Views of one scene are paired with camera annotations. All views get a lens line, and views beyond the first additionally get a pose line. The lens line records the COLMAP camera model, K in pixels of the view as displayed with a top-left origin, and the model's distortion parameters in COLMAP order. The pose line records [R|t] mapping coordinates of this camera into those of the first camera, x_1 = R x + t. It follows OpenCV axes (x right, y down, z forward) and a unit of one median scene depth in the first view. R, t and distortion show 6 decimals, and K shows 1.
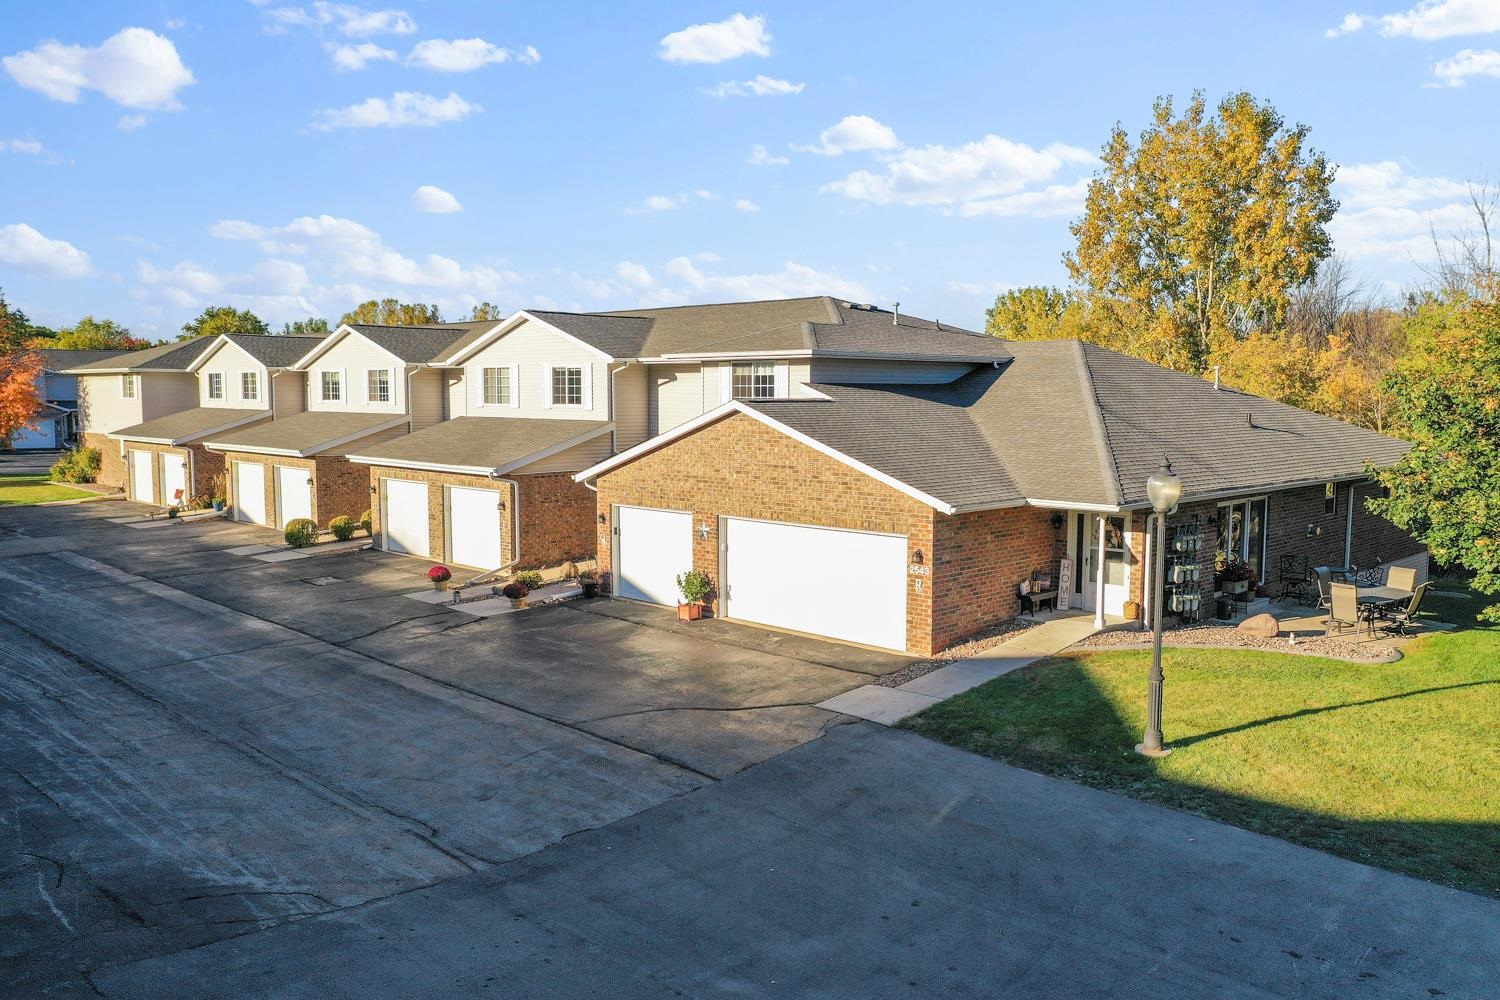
lens RADIAL K [[1190.9, 0, 750.0], [0, 1190.9, 500.0], [0, 0, 1]] dist [0.006815, 0.002071]
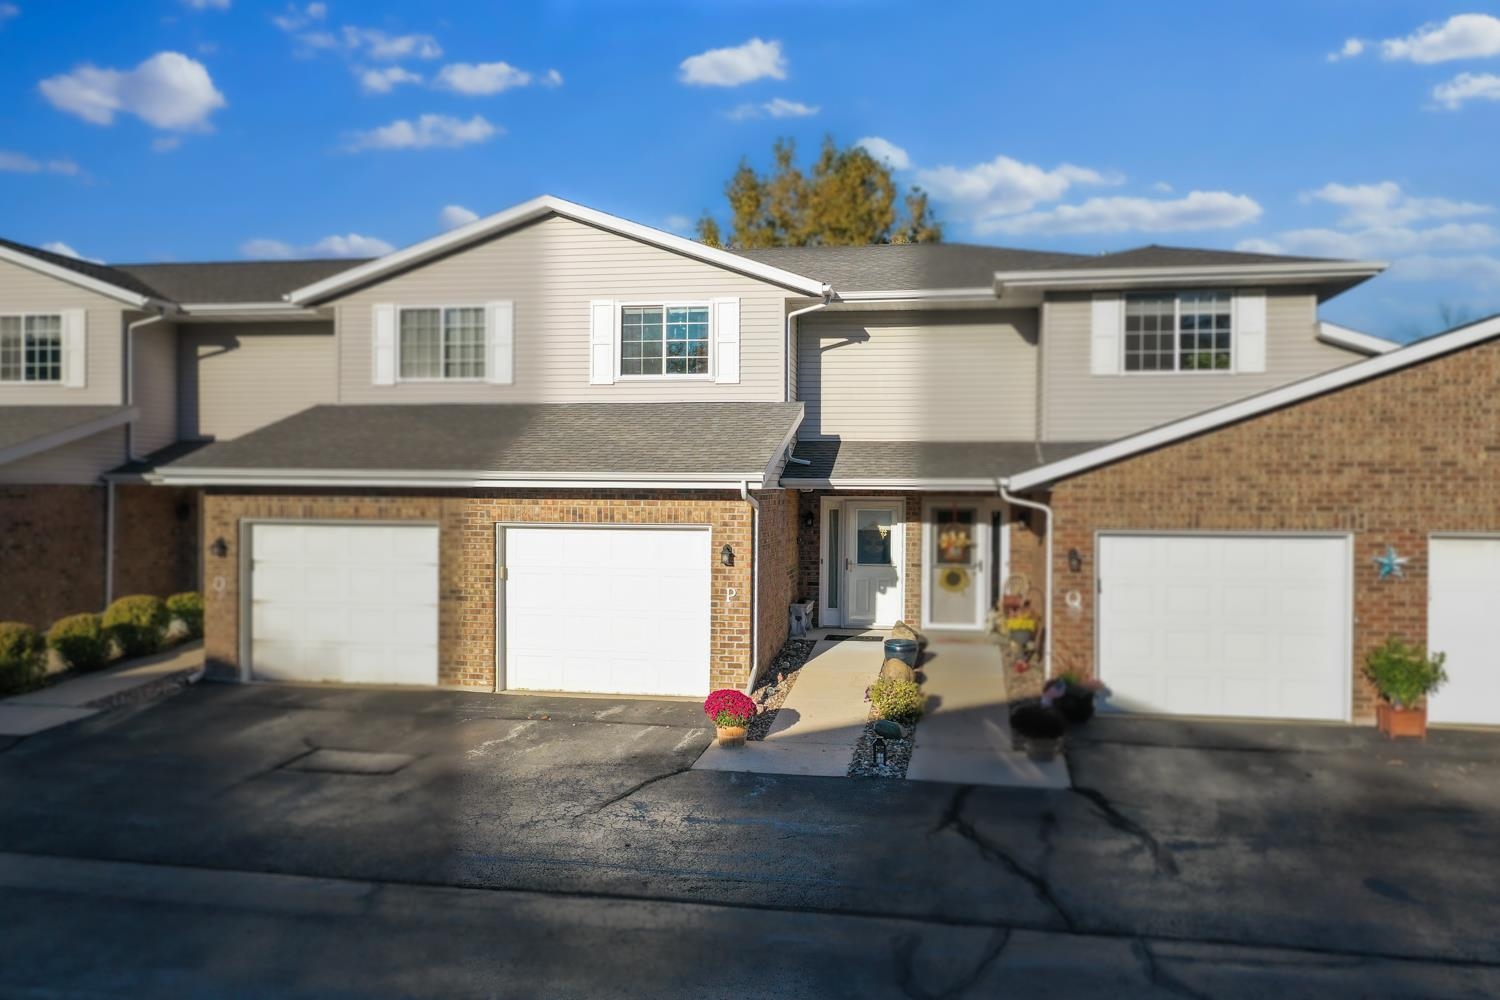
lens RADIAL K [[1190.9, 0, 750.0], [0, 1190.9, 500.0], [0, 0, 1]] dist [0.006815, 0.002071]
pose [[0.813770, -0.000395, 0.581187, -0.444255], [0.048269, 0.996591, -0.066908, 0.014304], [-0.579179, 0.082501, 0.811015, 0.559402]]
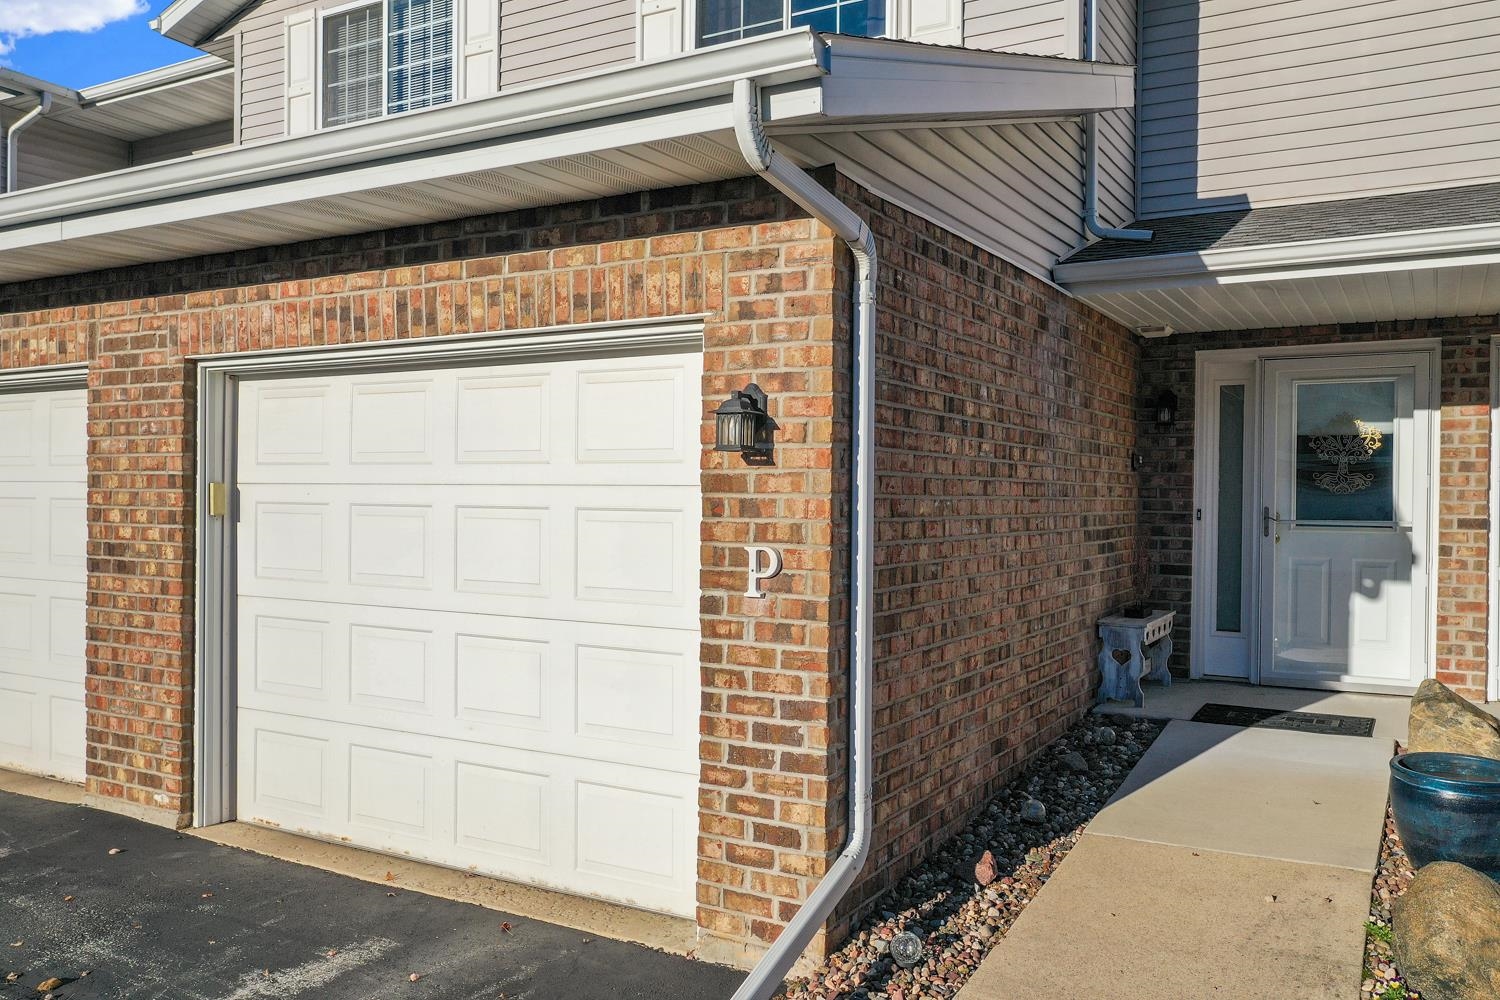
lens RADIAL K [[1190.9, 0, 750.0], [0, 1190.9, 500.0], [0, 0, 1]] dist [0.006815, 0.002071]
pose [[0.964081, 0.006359, 0.265534, -0.224490], [0.017020, 0.996180, -0.085651, 0.022659], [-0.265064, 0.087094, 0.960289, 0.811953]]
